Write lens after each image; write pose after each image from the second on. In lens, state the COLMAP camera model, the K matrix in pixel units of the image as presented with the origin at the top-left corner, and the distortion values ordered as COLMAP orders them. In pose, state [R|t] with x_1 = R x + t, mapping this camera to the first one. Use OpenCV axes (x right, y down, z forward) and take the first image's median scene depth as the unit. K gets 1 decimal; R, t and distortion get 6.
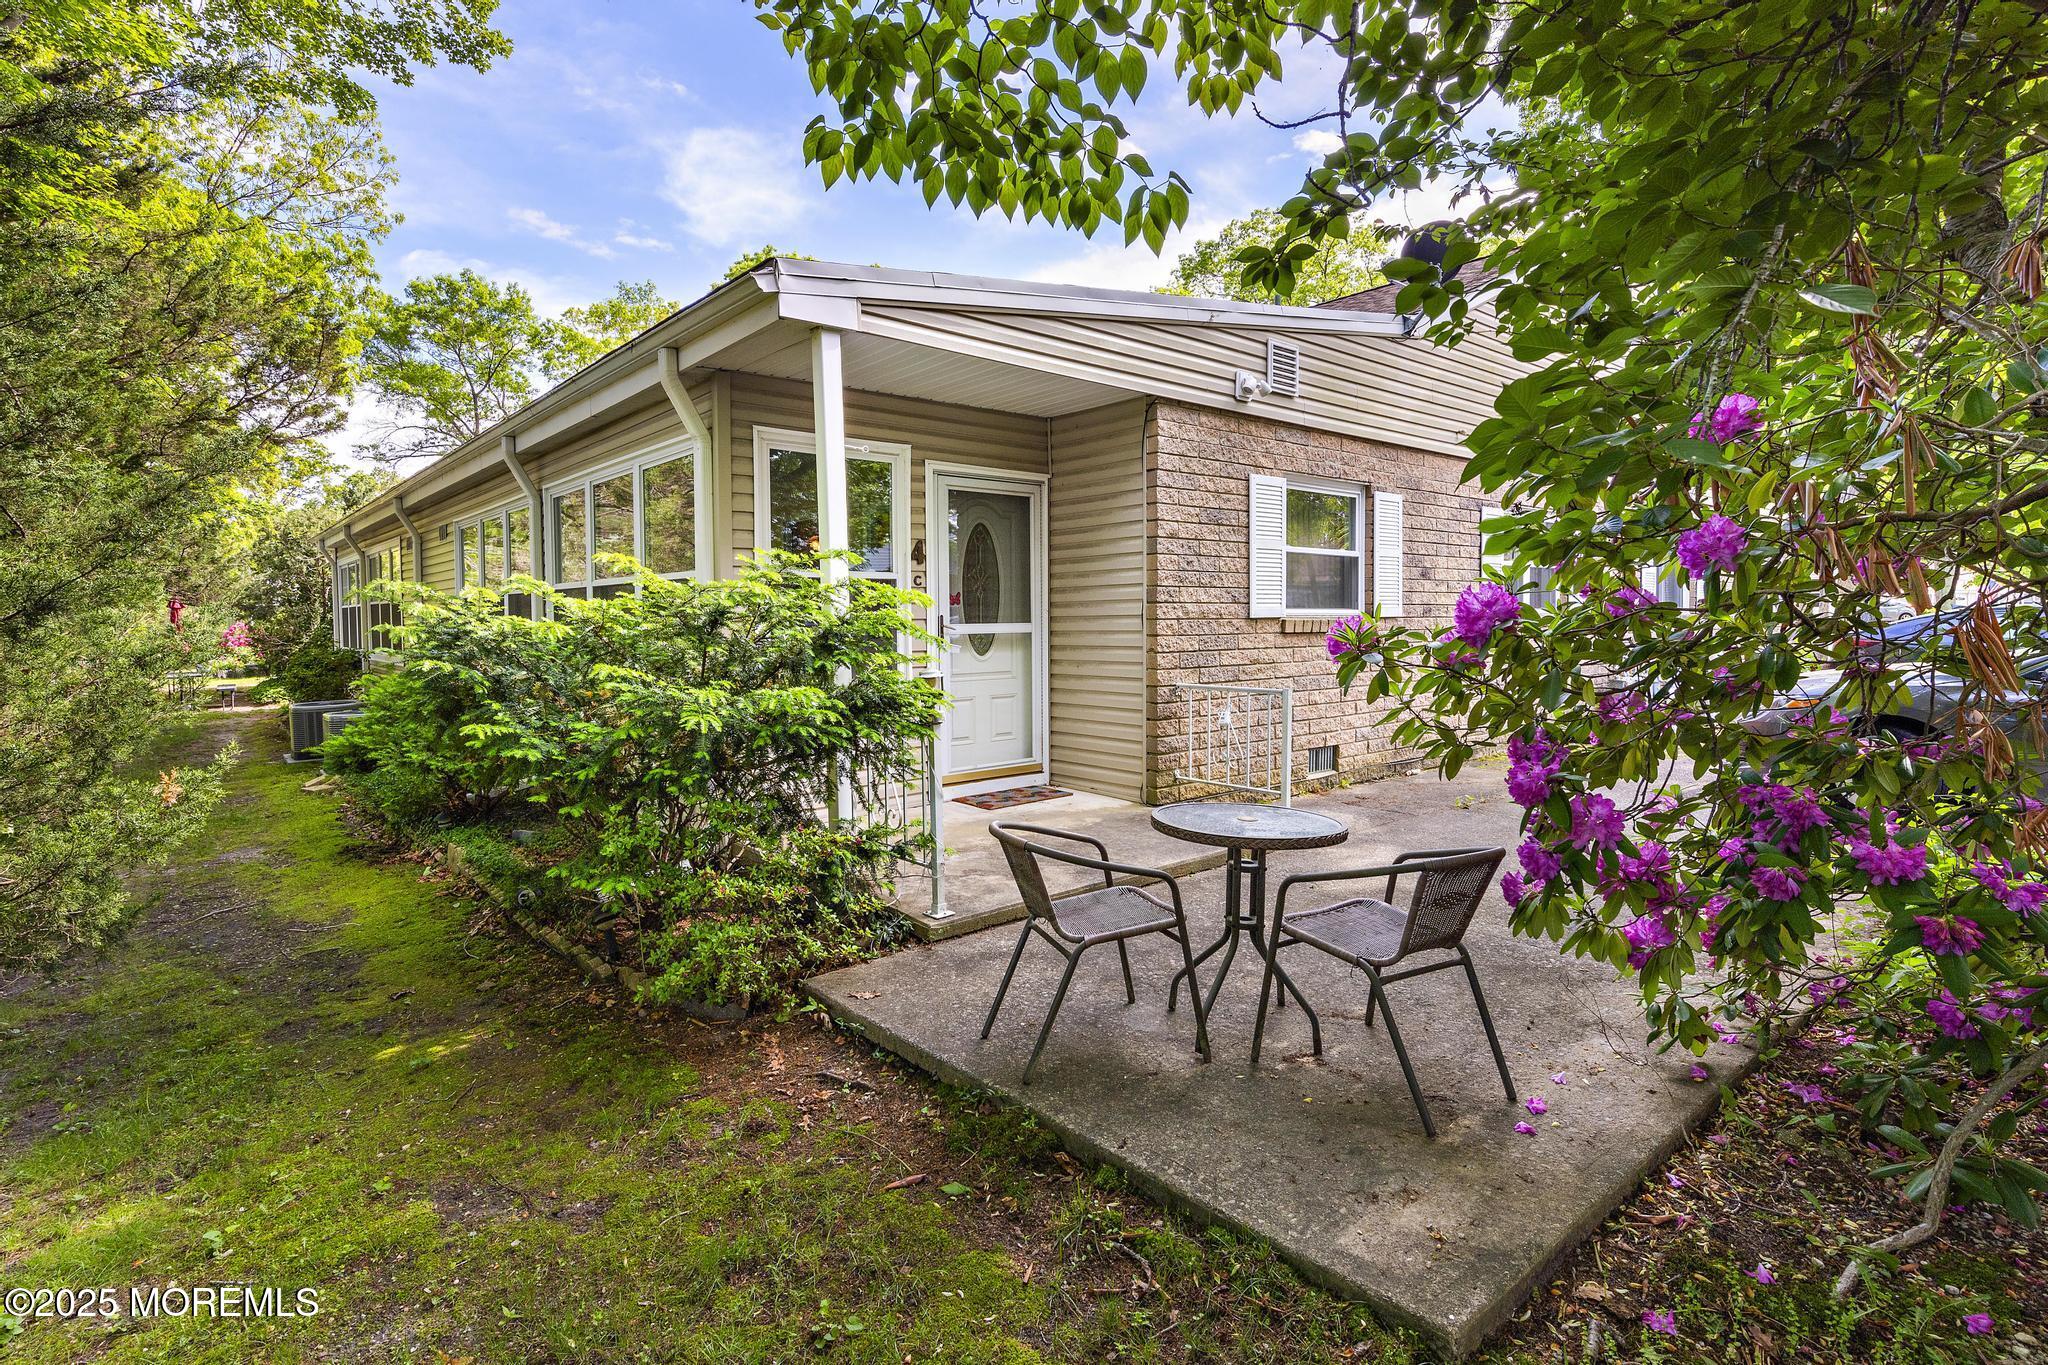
lens RADIAL K [[974.9, 0, 1014.7], [0, 974.9, 620.9], [0, 0, 1]] dist [0.003146, 0.000504]
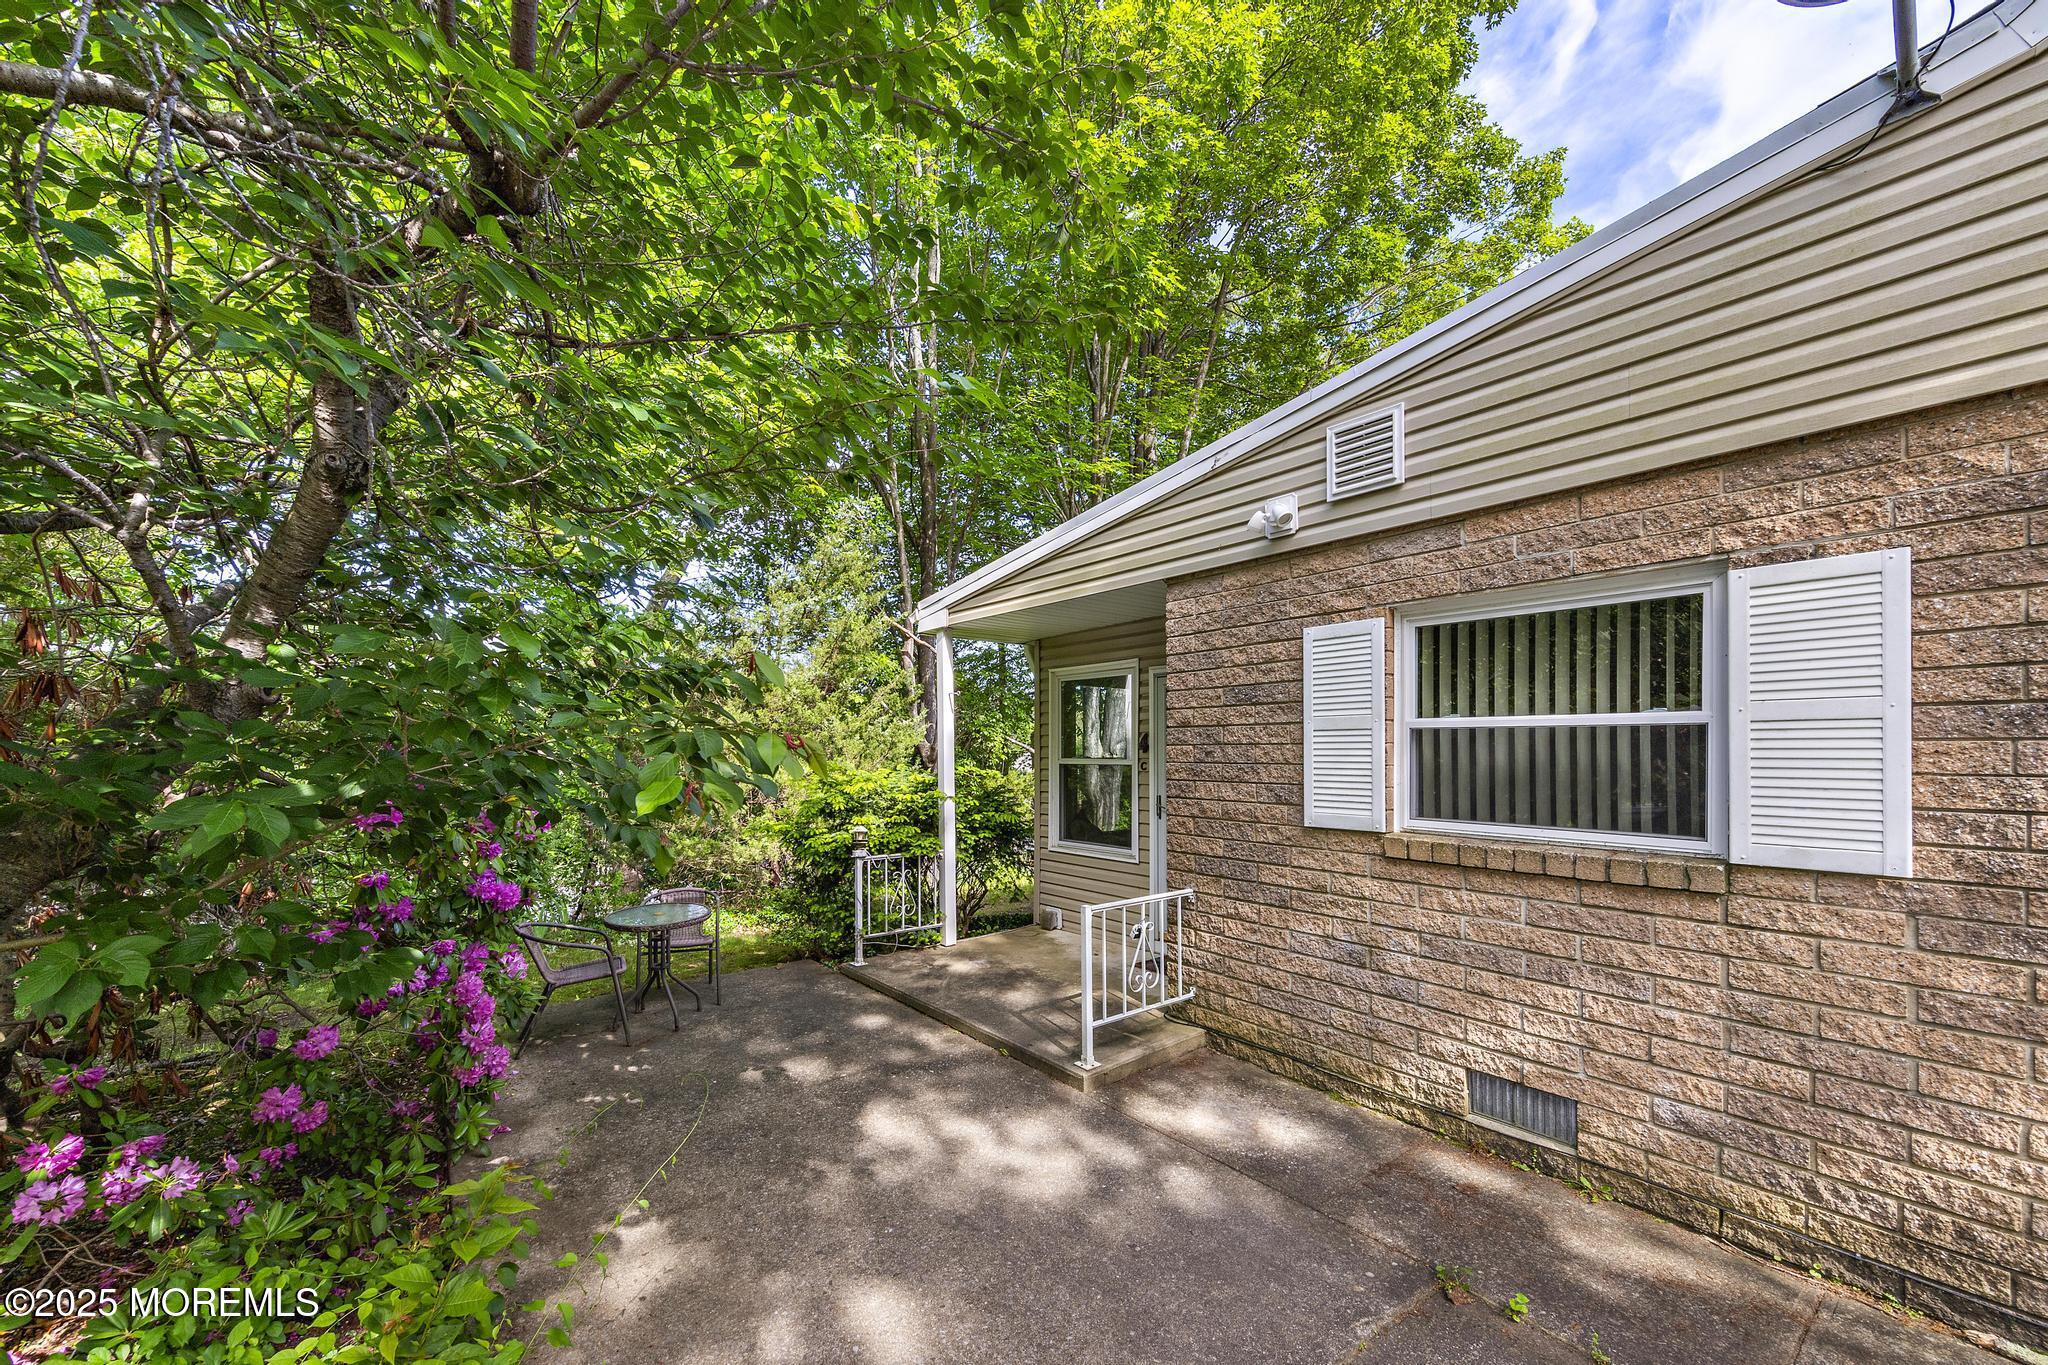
lens RADIAL K [[779.1, 0, 1027.4], [0, 779.1, 734.5], [0, 0, 1]] dist [0.000456, -0.000010]
pose [[-0.006708, -0.011991, -0.999906, 0.826089], [-0.004305, 0.999919, -0.011962, -0.063749], [0.999968, 0.004225, -0.006759, 0.798419]]
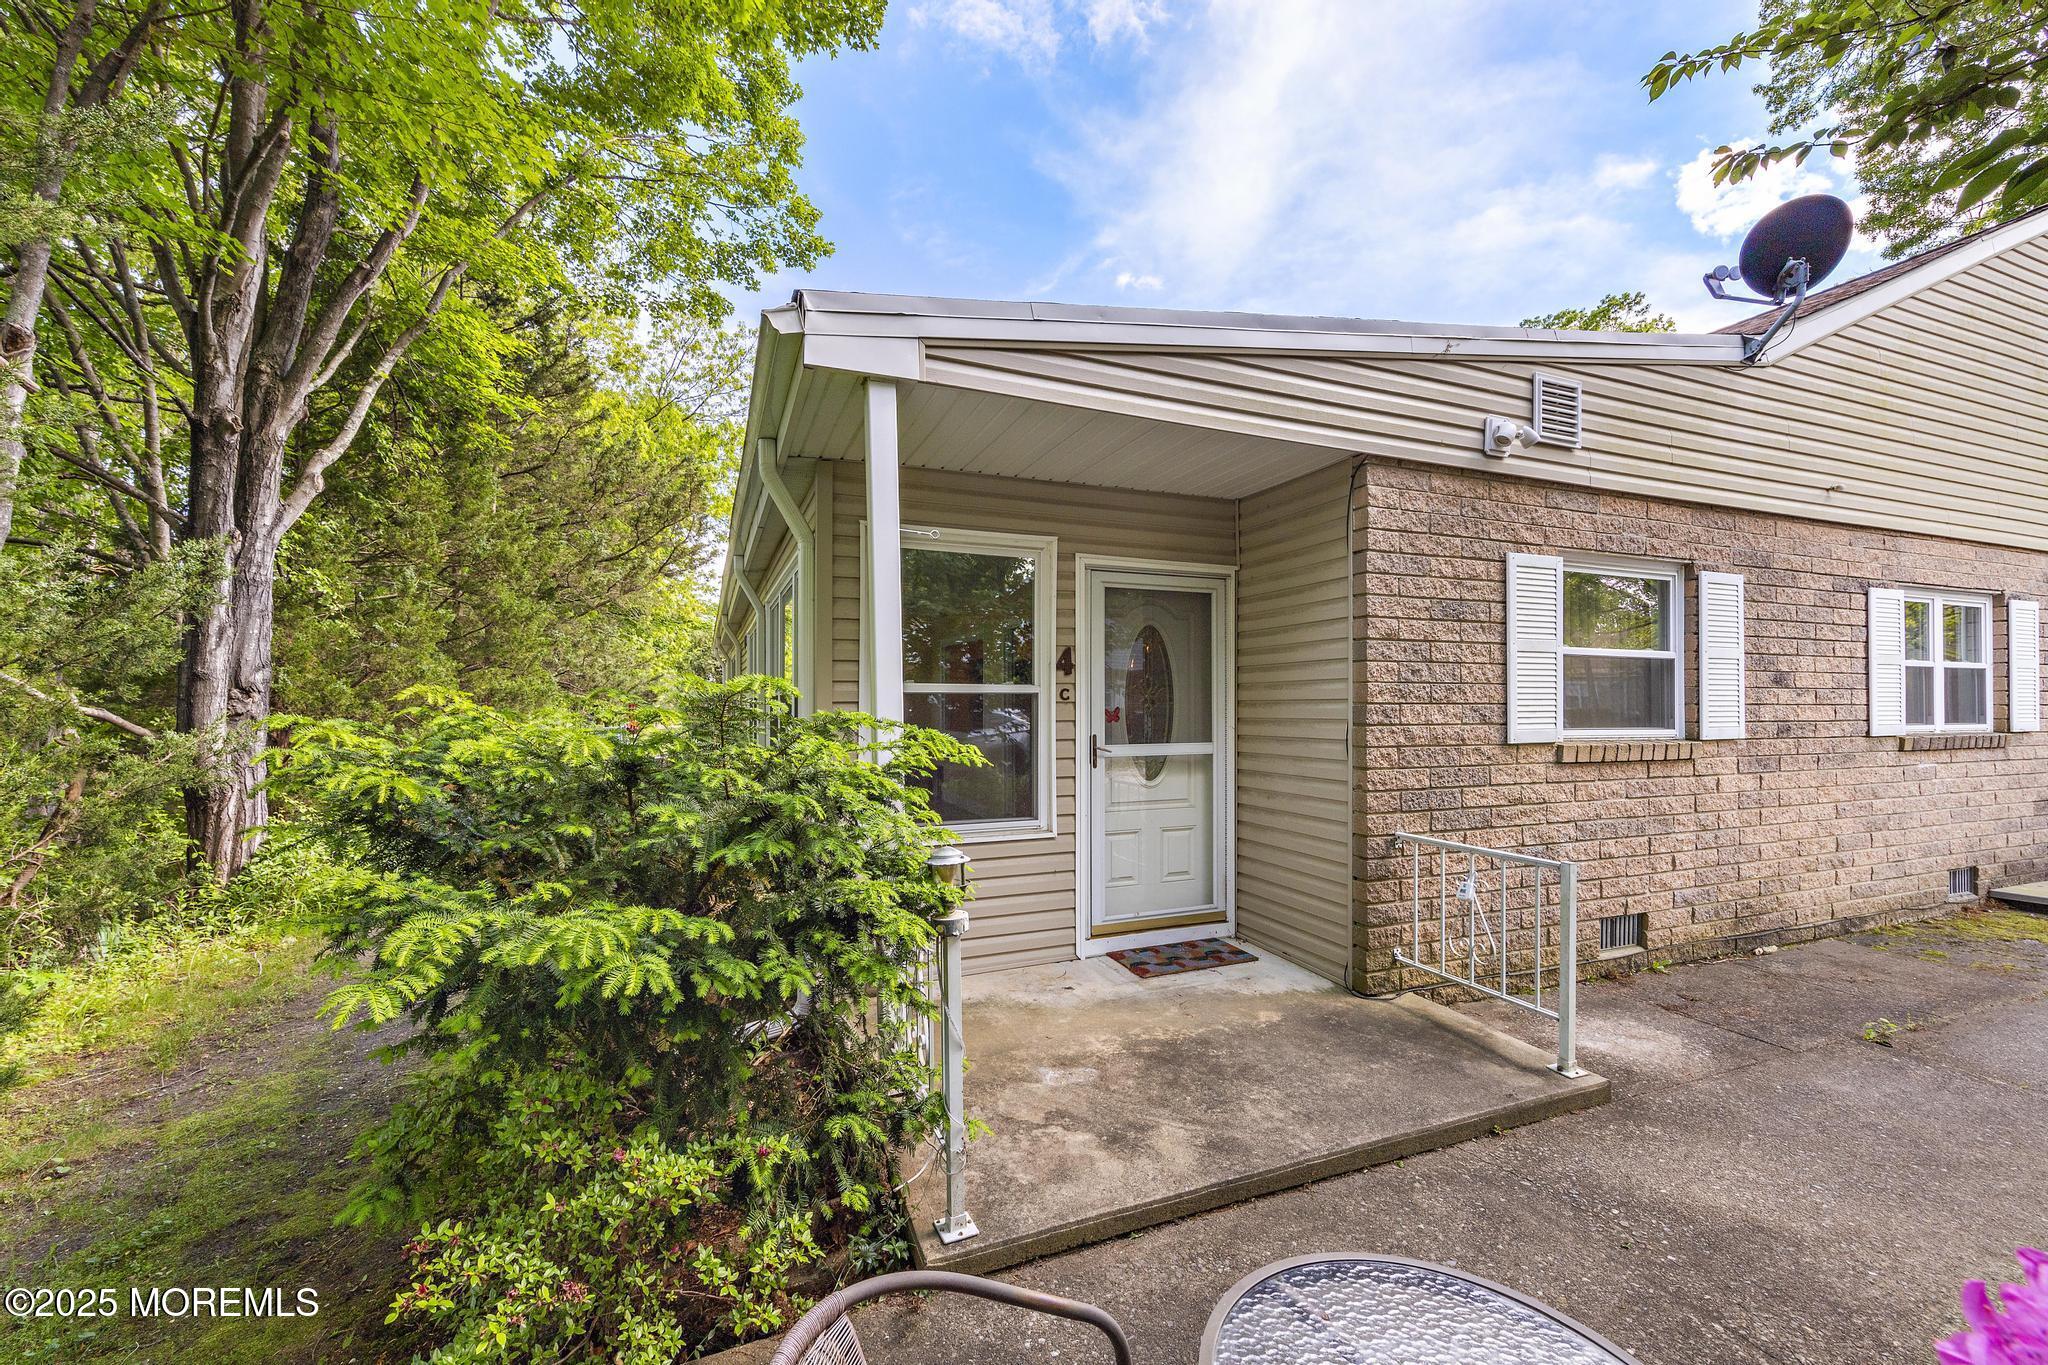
lens RADIAL K [[793.7, 0, 1032.1], [0, 793.7, 687.5], [0, 0, 1]] dist [0.005912, -0.000278]
pose [[0.951029, 0.002010, -0.309096, 0.082247], [-0.009371, 0.999707, -0.022333, -0.029200], [0.308960, 0.024136, 0.950769, 0.304150]]
